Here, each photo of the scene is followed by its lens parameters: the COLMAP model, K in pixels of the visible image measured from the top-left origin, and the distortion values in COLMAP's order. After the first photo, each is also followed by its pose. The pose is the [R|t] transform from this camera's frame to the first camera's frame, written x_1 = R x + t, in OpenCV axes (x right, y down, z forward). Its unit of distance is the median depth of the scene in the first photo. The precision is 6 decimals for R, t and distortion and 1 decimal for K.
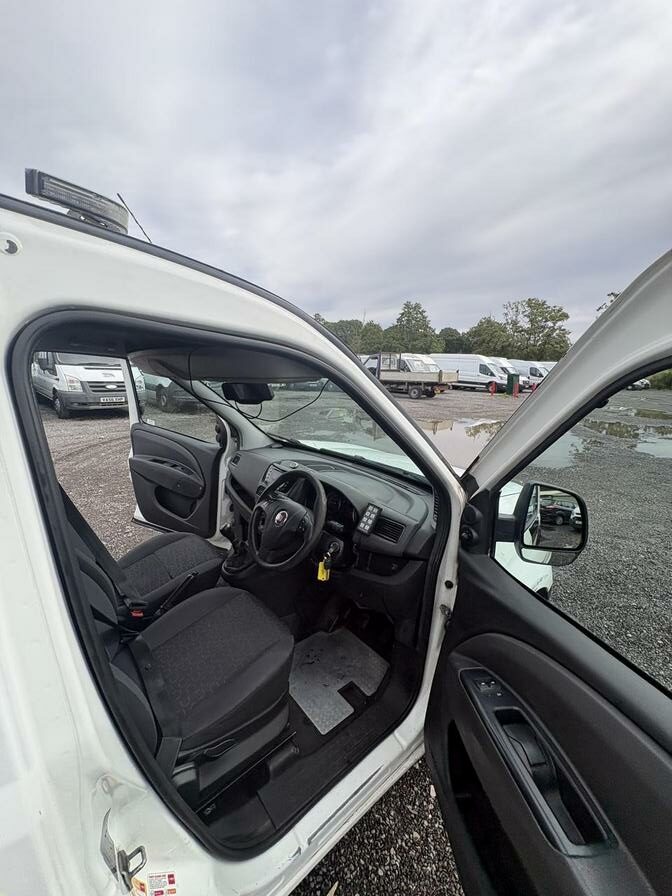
lens RADIAL K [[360.7, 0, 336.4], [0, 360.7, 449.2], [0, 0, 1]] dist [0.002414, 0.000354]
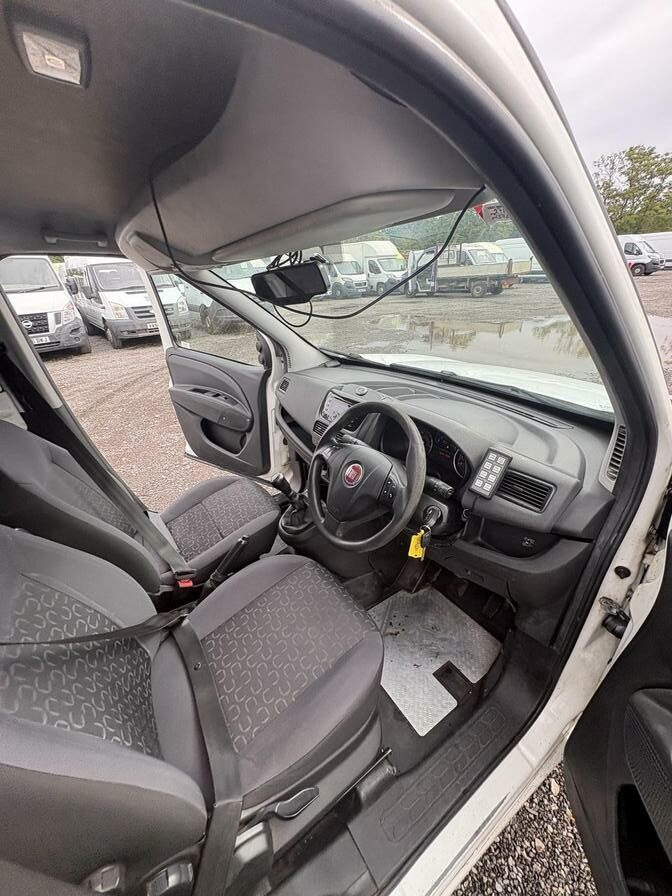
lens RADIAL K [[360.7, 0, 336.4], [0, 360.7, 449.2], [0, 0, 1]] dist [0.002414, 0.000354]
pose [[0.988597, -0.030218, -0.147523, -0.069548], [0.063508, 0.971939, 0.226500, -0.009944], [0.136539, -0.233286, 0.962775, 0.293406]]
